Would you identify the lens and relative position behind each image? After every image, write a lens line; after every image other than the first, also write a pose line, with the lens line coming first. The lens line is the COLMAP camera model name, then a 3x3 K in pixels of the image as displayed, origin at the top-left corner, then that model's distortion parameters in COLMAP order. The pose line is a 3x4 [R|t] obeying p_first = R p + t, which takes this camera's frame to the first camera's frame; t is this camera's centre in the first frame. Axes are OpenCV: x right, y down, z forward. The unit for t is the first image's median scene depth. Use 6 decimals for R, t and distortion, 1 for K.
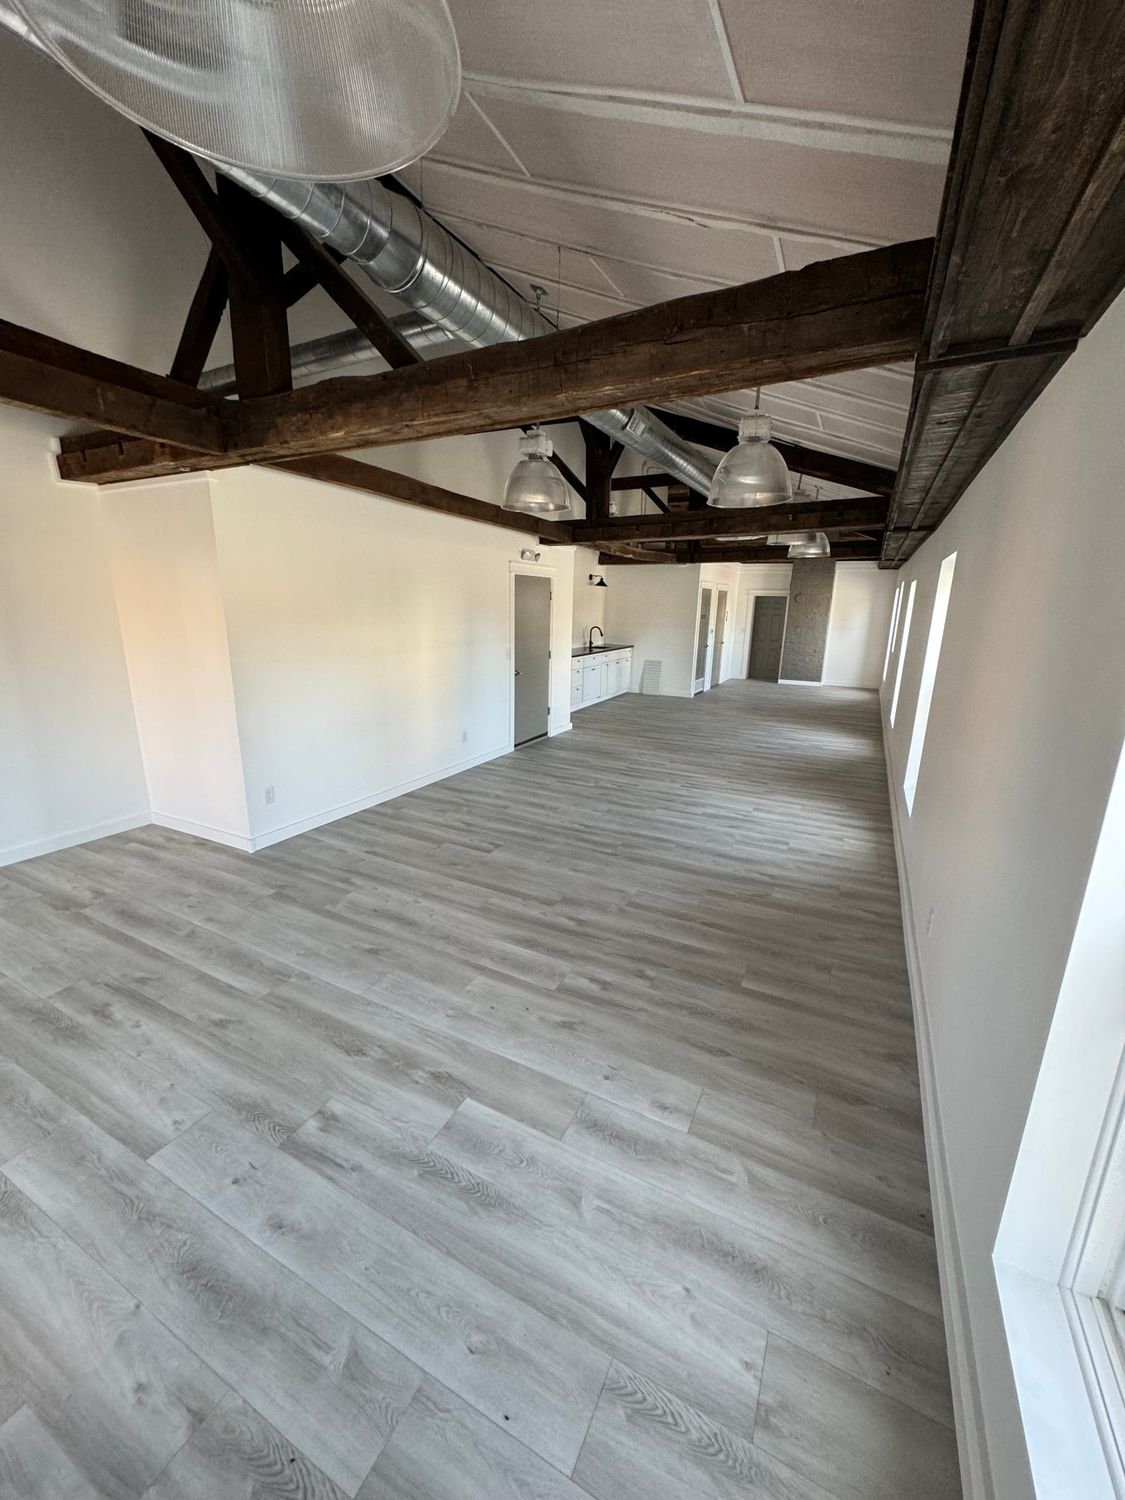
lens RADIAL K [[596.2, 0, 556.3], [0, 596.2, 750.0], [0, 0, 1]] dist [-0.000052, -0.000001]
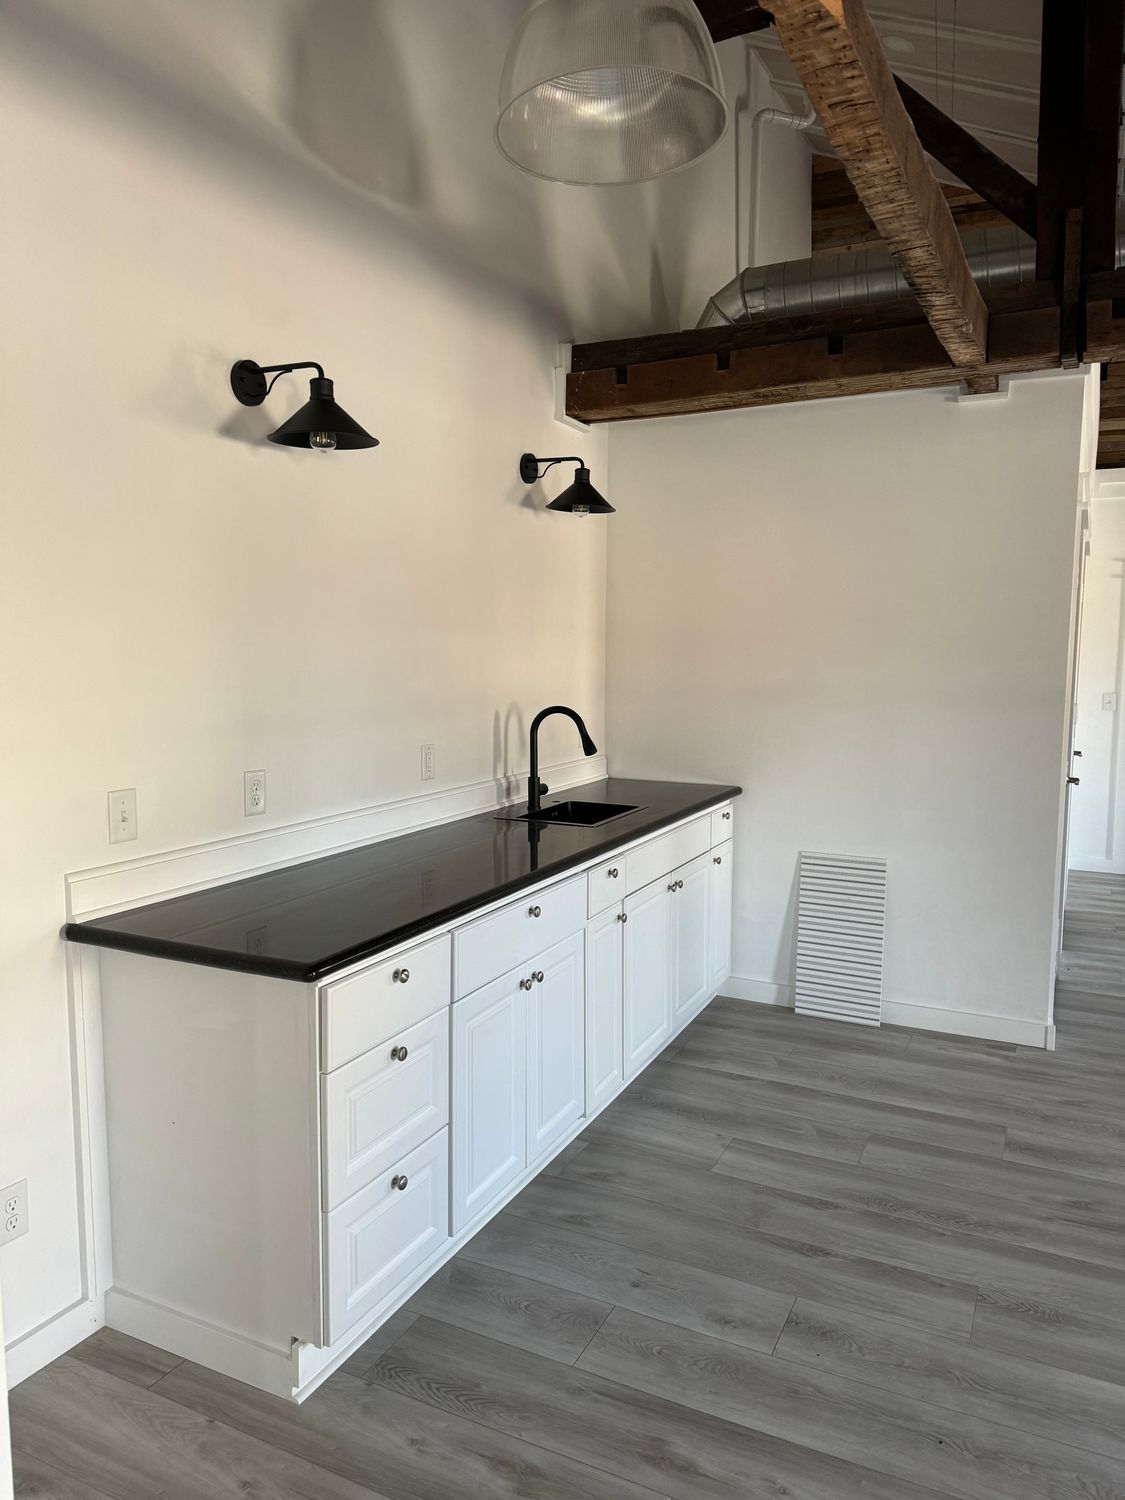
lens RADIAL K [[1037.2, 0, 563.5], [0, 1037.2, 748.2], [0, 0, 1]] dist [0.001042, 0.000051]
pose [[0.999854, -0.013478, 0.010529, 0.063495], [0.014779, 0.990699, -0.135267, -0.145508], [-0.008608, 0.135403, 0.990753, 0.652422]]
